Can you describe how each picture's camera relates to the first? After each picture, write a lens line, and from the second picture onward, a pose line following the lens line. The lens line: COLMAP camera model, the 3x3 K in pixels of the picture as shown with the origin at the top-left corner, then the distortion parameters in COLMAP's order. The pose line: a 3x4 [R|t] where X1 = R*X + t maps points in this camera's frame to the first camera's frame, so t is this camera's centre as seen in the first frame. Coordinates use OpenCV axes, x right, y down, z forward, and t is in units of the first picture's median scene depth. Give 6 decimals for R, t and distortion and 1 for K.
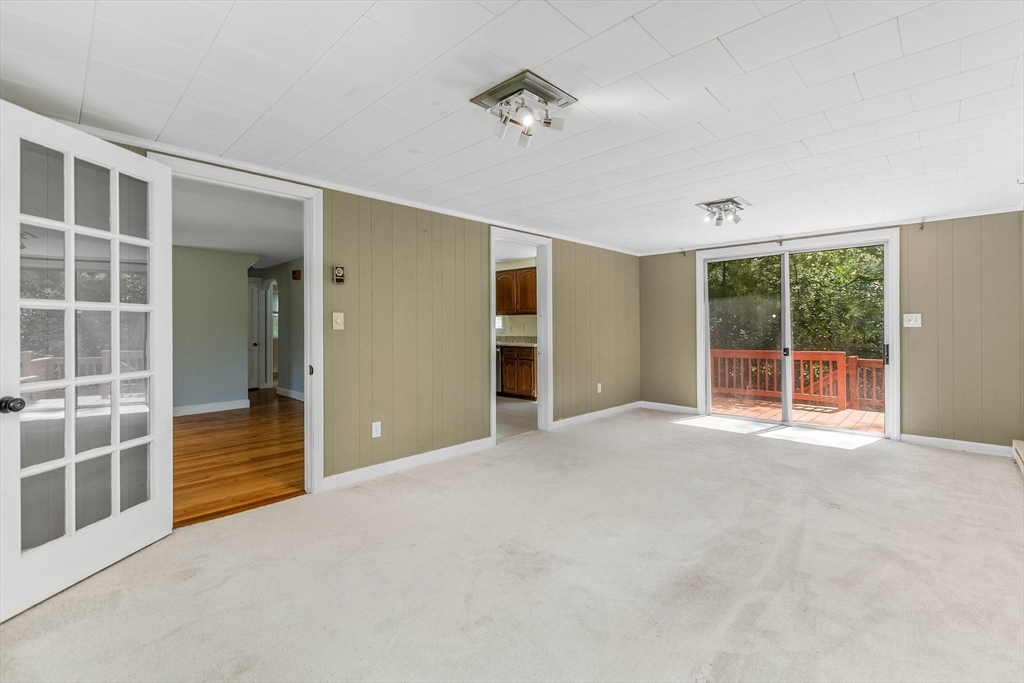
lens RADIAL K [[442.8, 0, 510.6], [0, 442.8, 331.5], [0, 0, 1]] dist [0.001447, -0.001270]
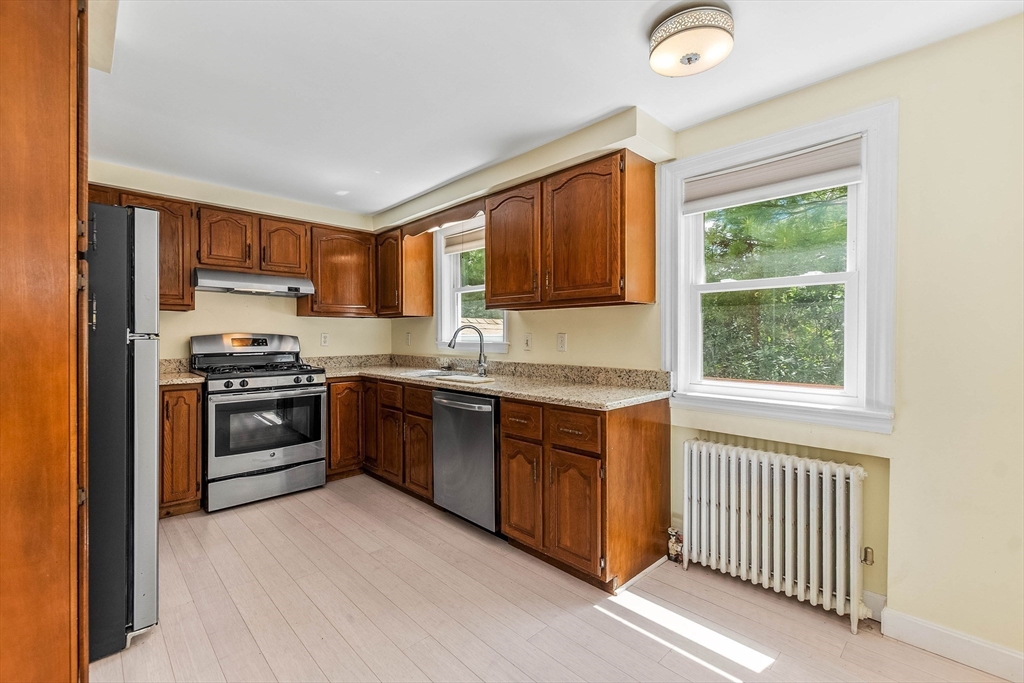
lens RADIAL K [[442.8, 0, 505.4], [0, 442.8, 336.2], [0, 0, 1]] dist [0.001447, -0.001270]
pose [[0.998895, 0.006068, -0.046595, 0.000971], [-0.006590, 0.999917, -0.011061, -0.010295], [0.046524, 0.011355, 0.998853, 0.655272]]
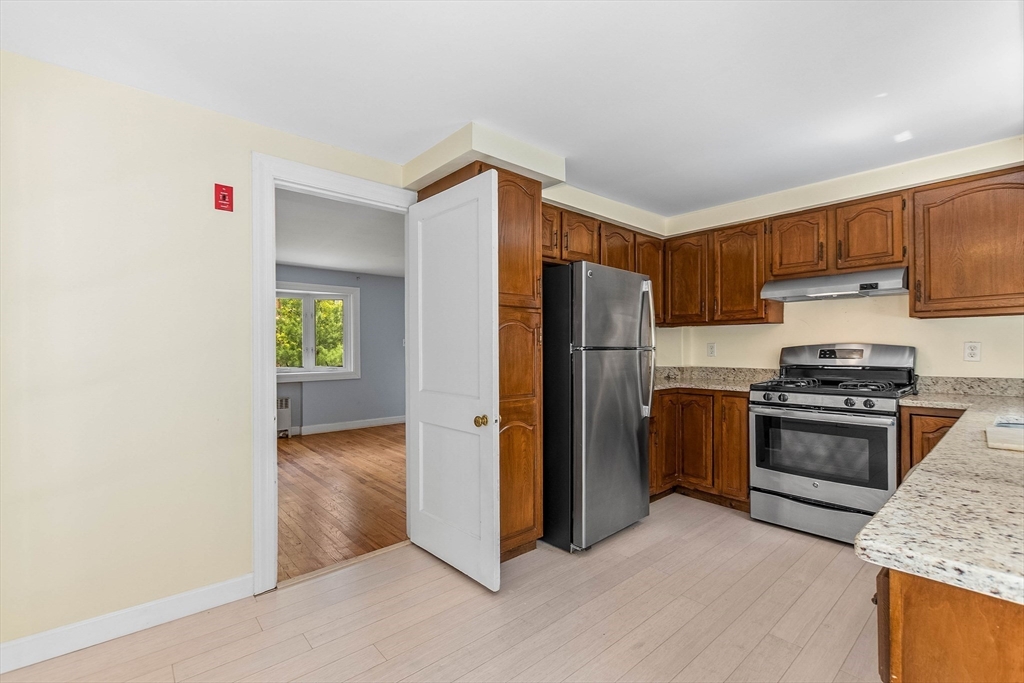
lens RADIAL K [[442.8, 0, 512.1], [0, 442.8, 348.5], [0, 0, 1]] dist [0.001447, -0.001270]
pose [[-0.082116, 0.006258, -0.996603, 0.152175], [-0.005536, 0.999962, 0.006735, -0.013753], [0.996607, 0.006071, -0.082078, 0.865563]]
